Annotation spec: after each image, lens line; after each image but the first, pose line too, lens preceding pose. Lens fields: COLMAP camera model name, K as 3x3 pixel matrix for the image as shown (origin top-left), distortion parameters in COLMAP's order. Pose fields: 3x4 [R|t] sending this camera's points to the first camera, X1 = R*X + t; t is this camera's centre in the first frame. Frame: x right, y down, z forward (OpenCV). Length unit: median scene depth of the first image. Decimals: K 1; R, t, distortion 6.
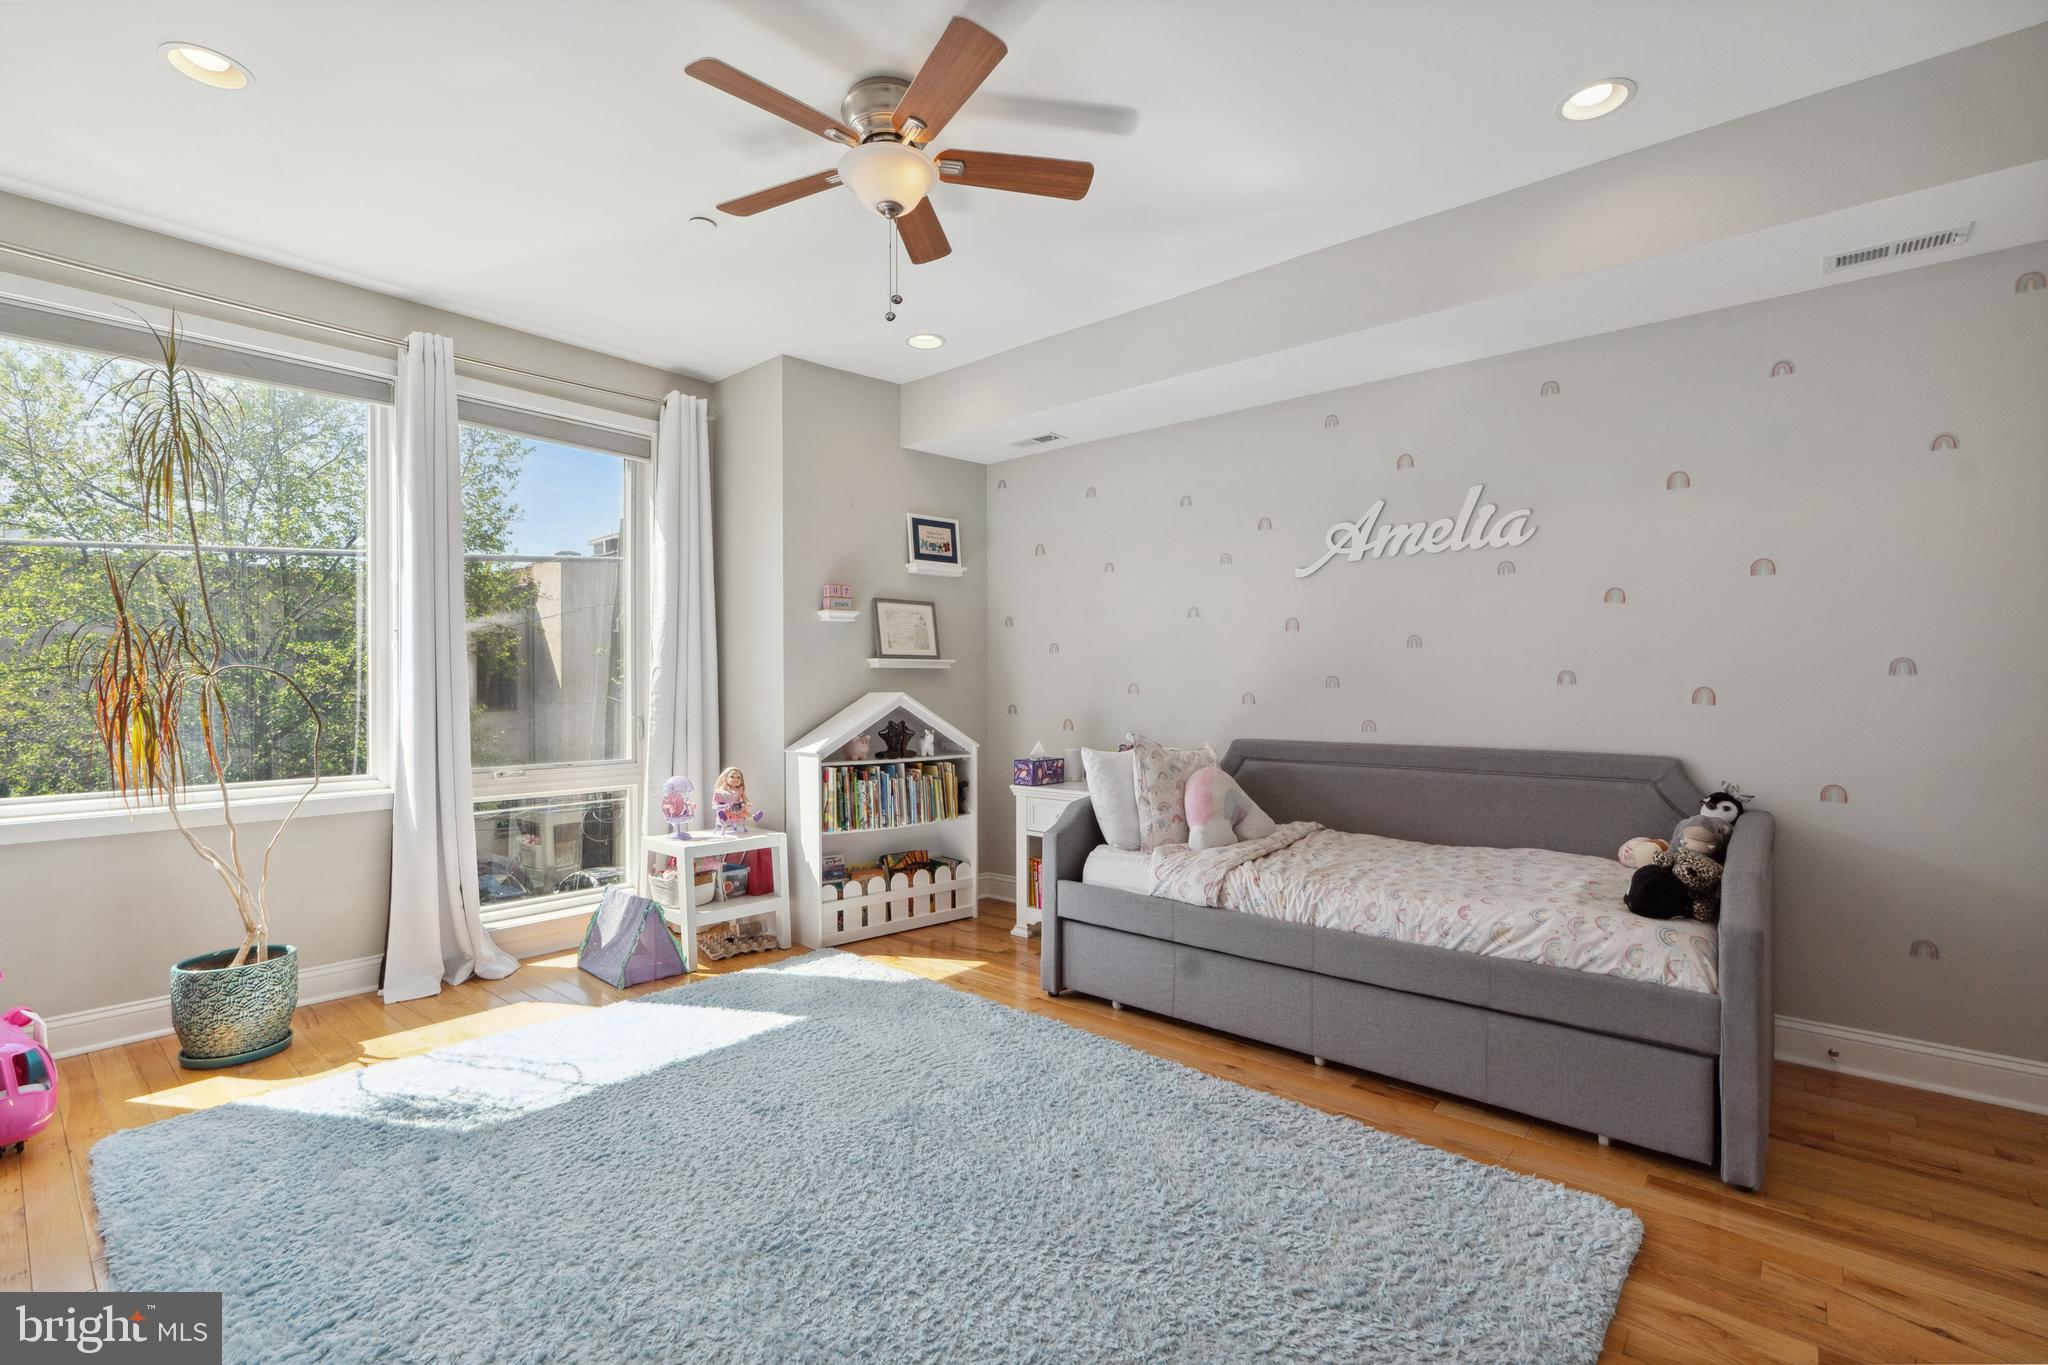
lens RADIAL K [[936.1, 0, 1024.0], [0, 936.1, 682.5], [0, 0, 1]] dist [0.013251, 0.000137]
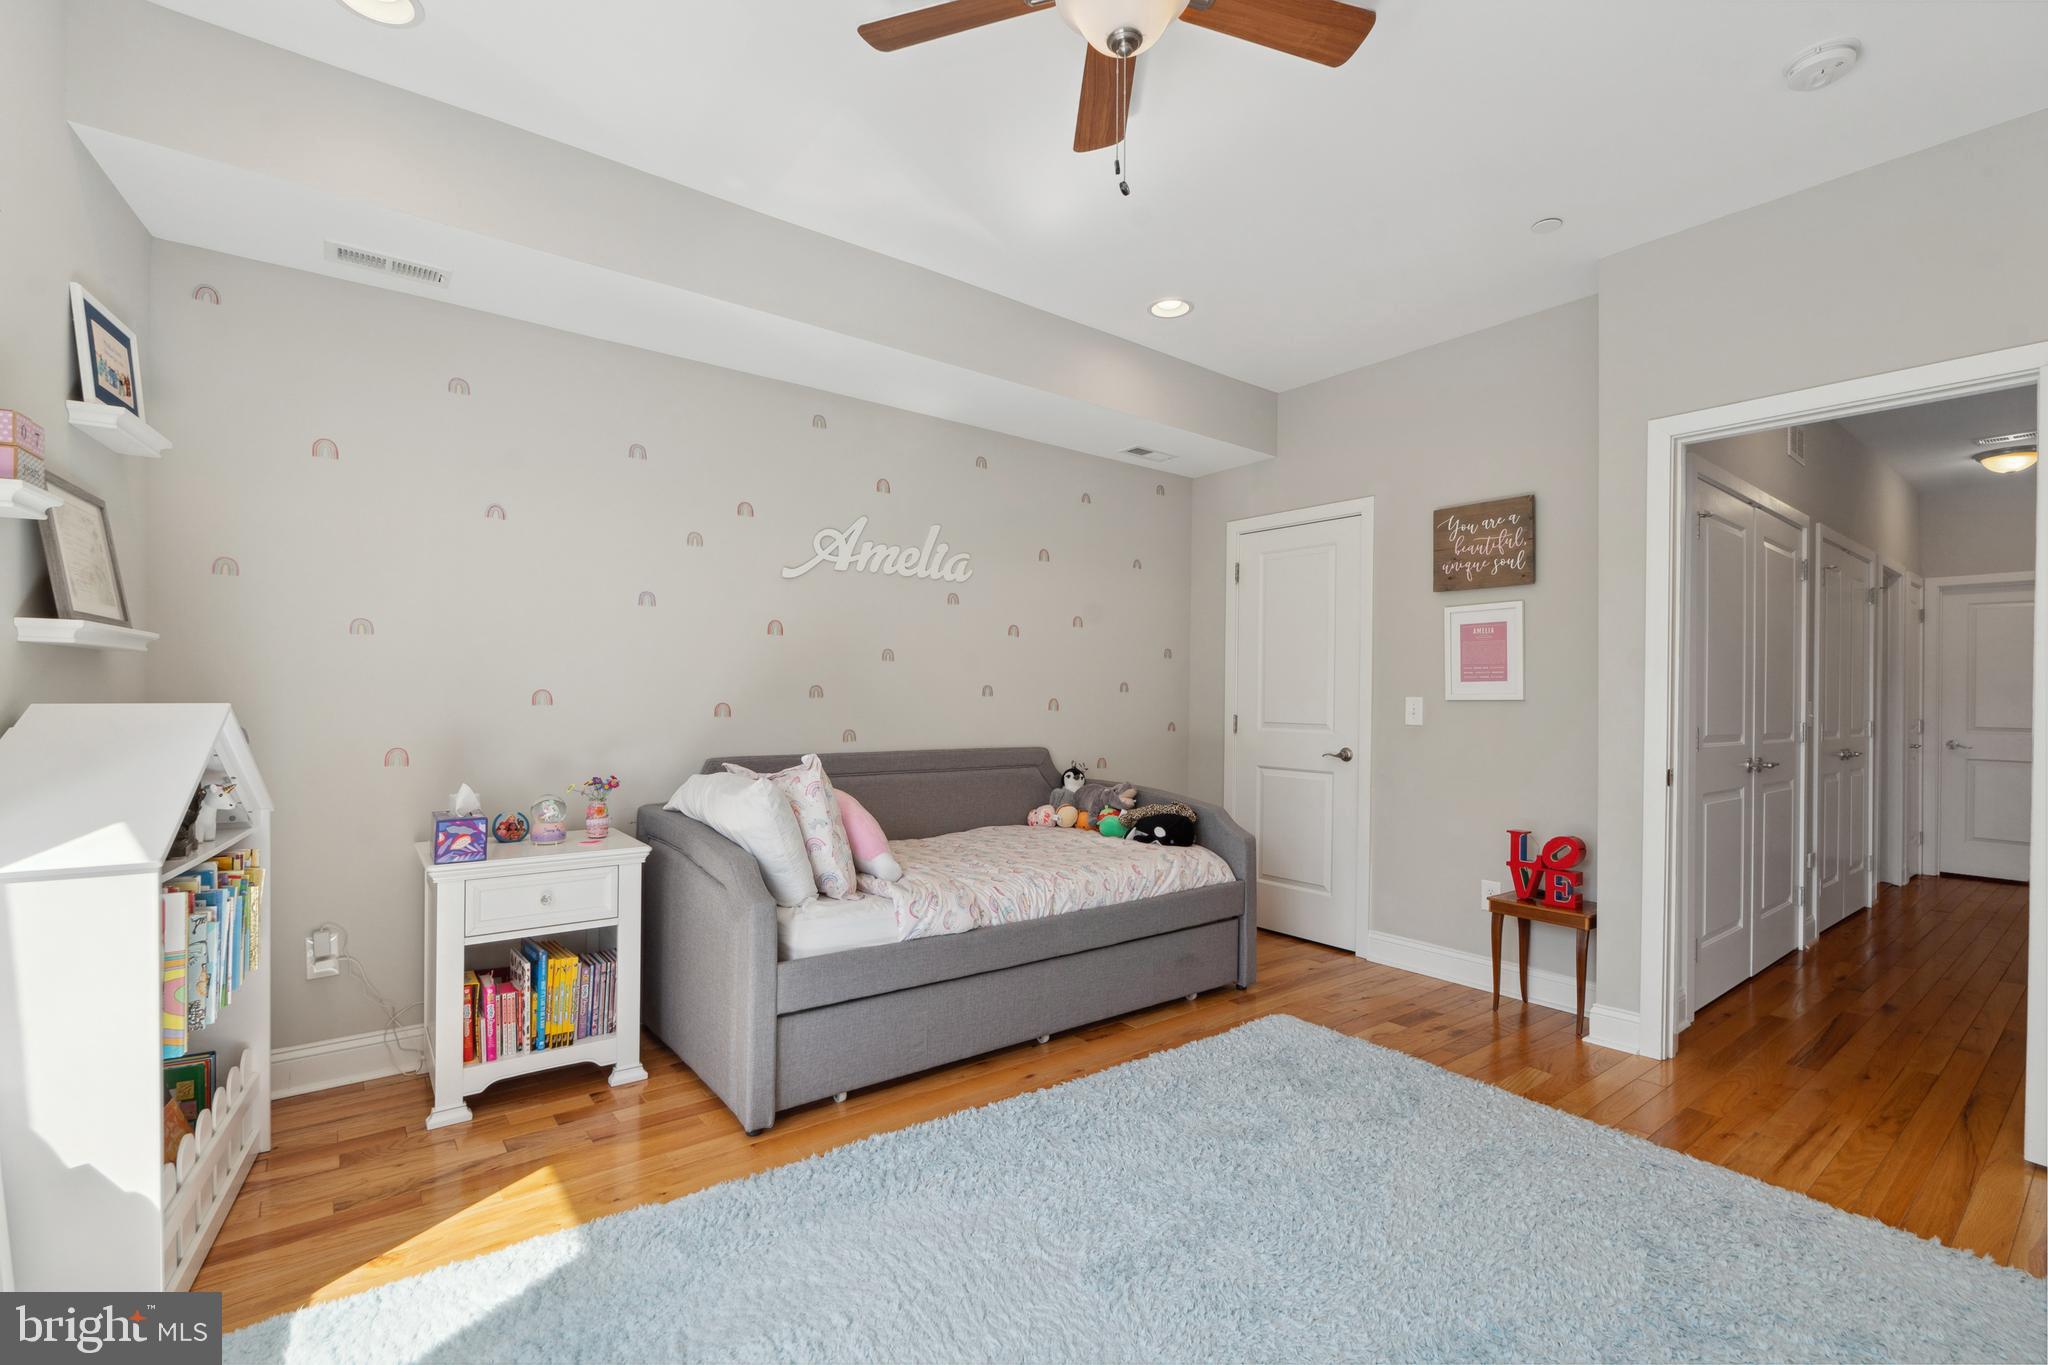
lens RADIAL K [[902.7, 0, 1023.0], [0, 902.7, 695.6], [0, 0, 1]] dist [-0.000621, 0.000010]
pose [[0.200393, 0.007156, 0.979690, -0.595619], [-0.009597, 0.999940, -0.005341, 0.007101], [-0.979669, -0.008331, 0.200449, 0.672181]]
